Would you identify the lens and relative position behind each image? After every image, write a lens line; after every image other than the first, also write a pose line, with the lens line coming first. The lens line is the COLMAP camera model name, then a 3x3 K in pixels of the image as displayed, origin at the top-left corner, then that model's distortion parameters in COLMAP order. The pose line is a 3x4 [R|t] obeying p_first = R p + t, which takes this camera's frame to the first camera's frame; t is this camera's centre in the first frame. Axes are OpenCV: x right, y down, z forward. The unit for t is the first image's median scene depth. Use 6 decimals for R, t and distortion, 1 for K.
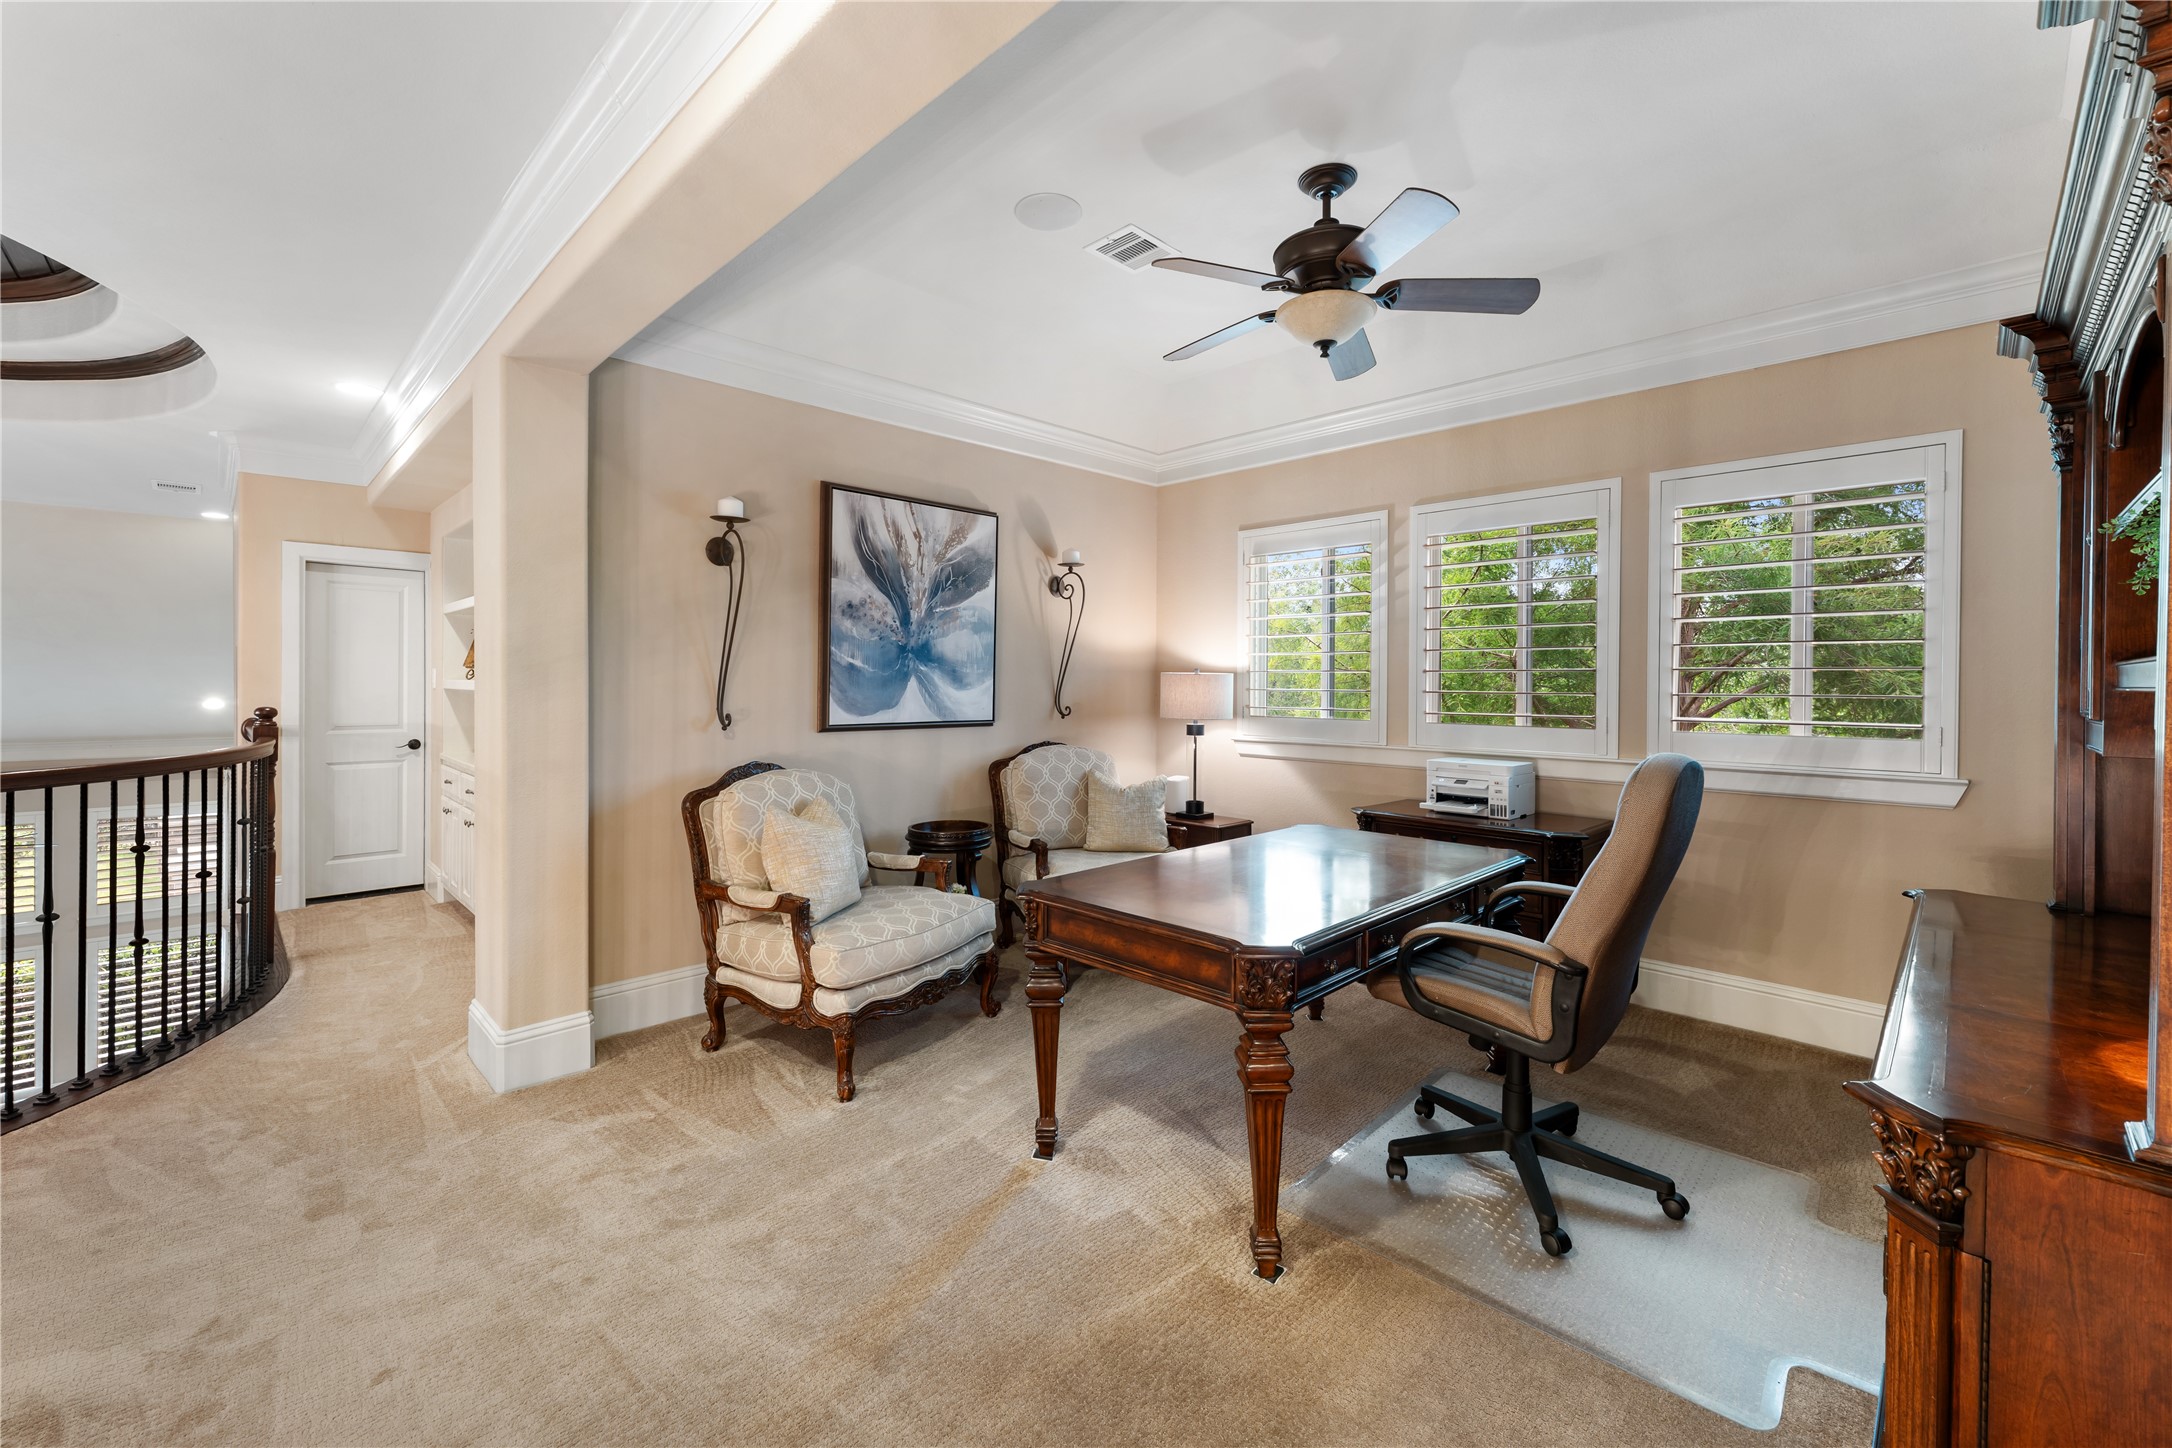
lens RADIAL K [[884.0, 0, 1081.7], [0, 884.0, 681.7], [0, 0, 1]] dist [0.000383, -0.000020]
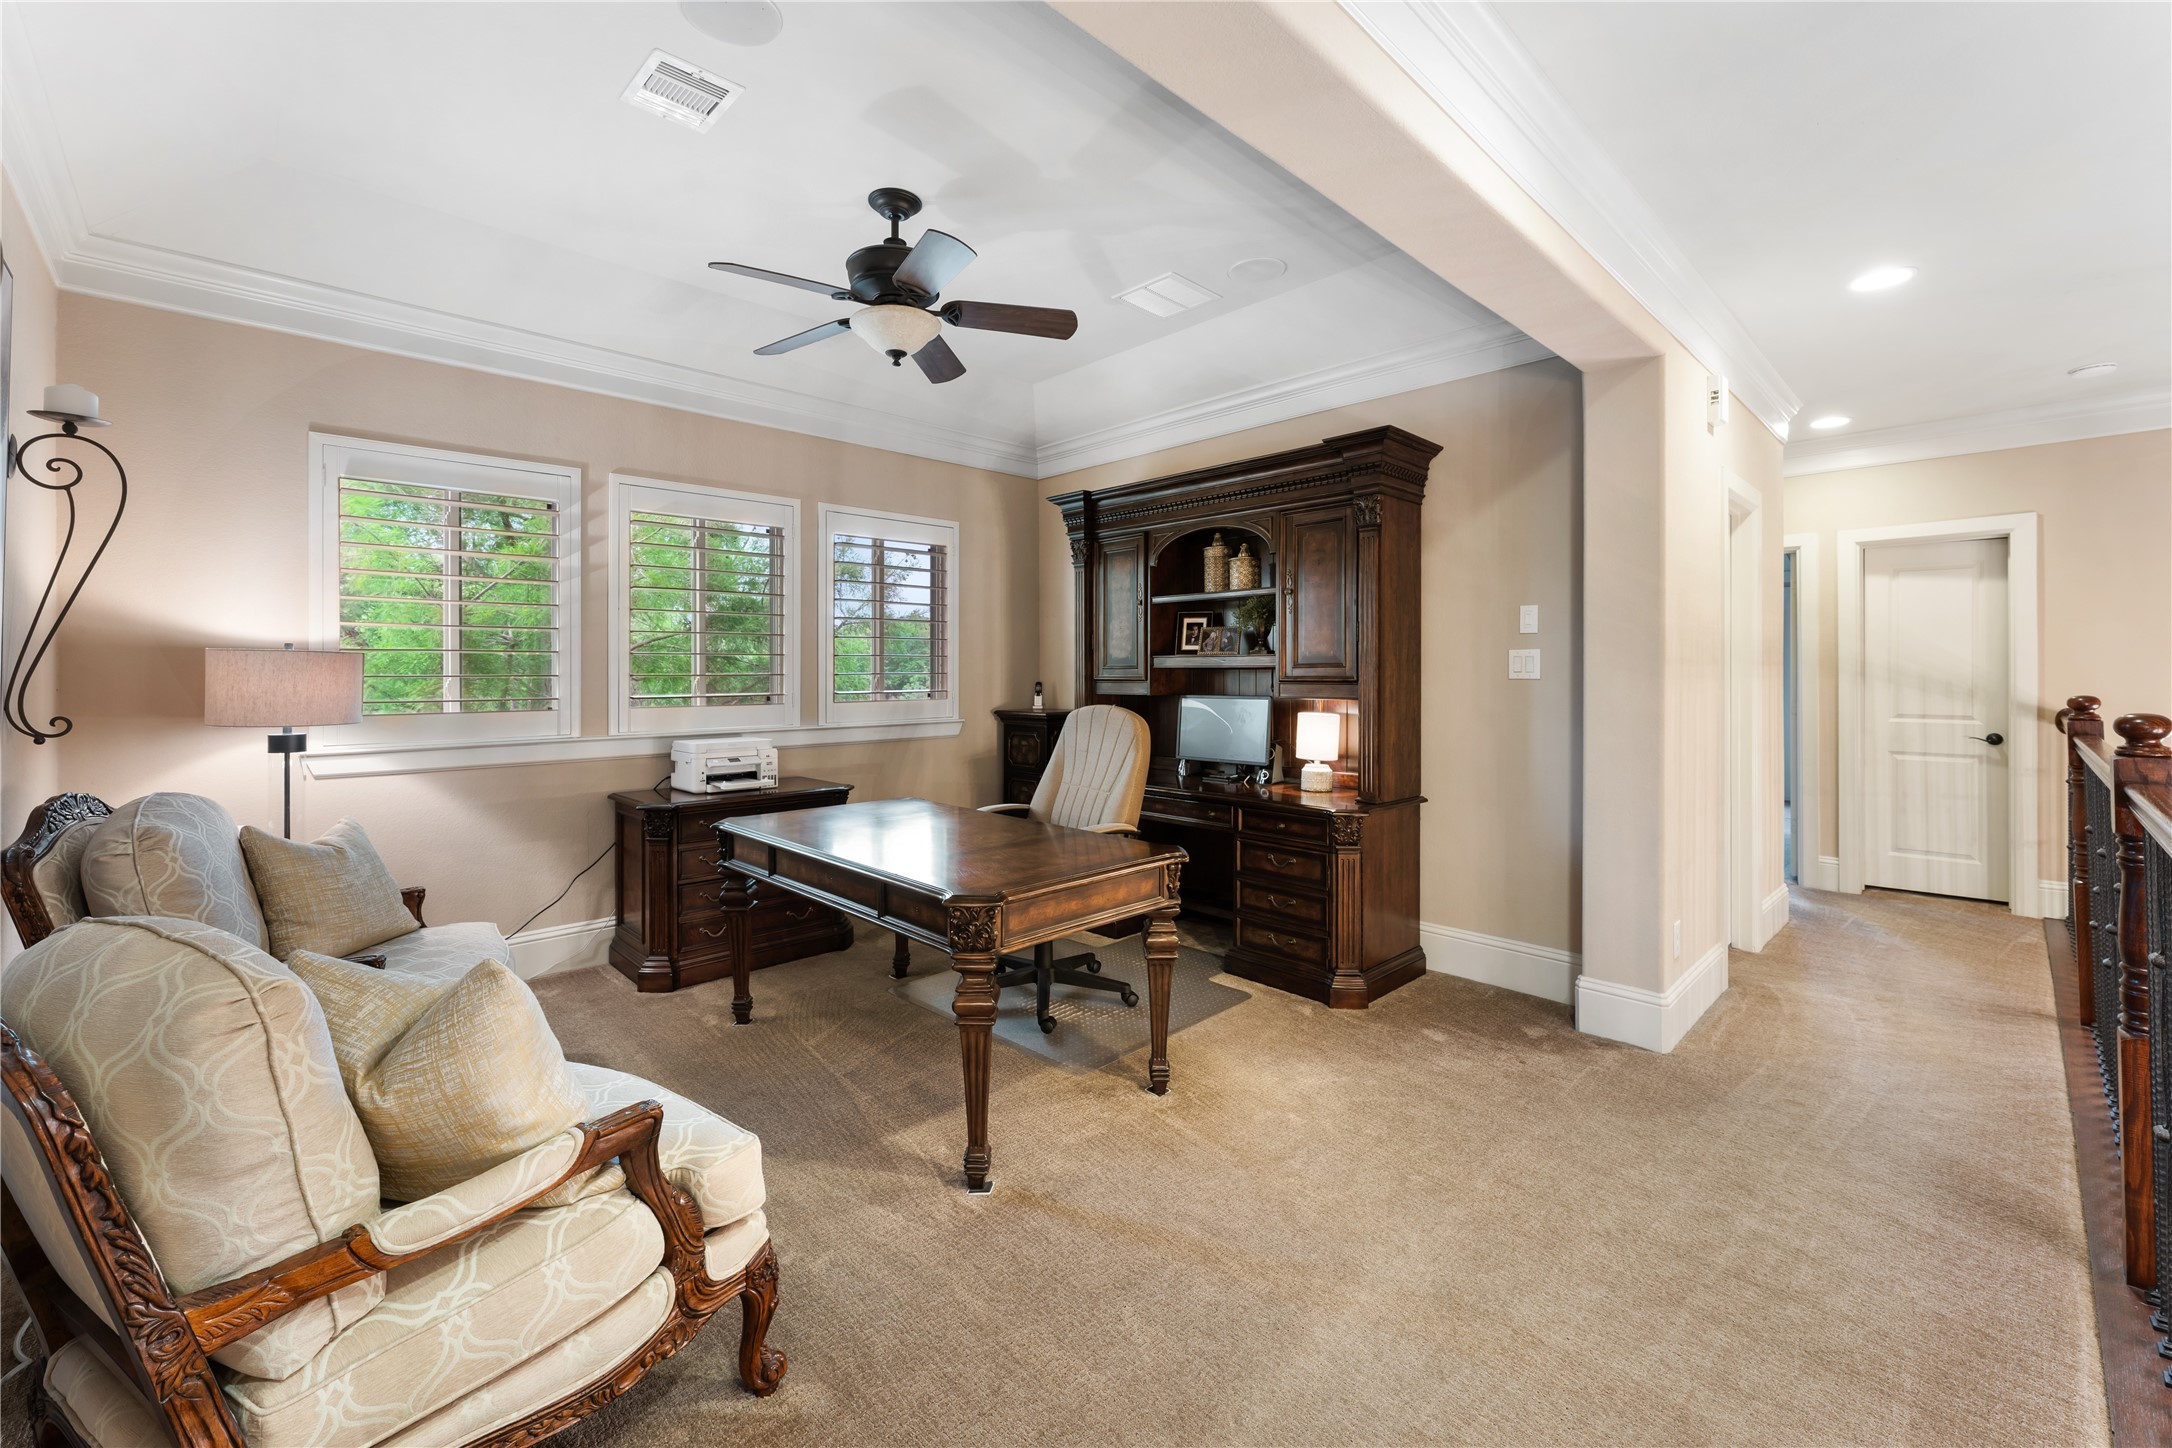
lens RADIAL K [[889.5, 0, 1062.8], [0, 889.5, 653.0], [0, 0, 1]] dist [-0.001215, -0.000158]
pose [[0.028896, 0.011133, 0.999520, -0.527460], [-0.000567, 0.999938, -0.011122, -0.001395], [-0.999582, -0.000245, 0.028900, 0.500457]]
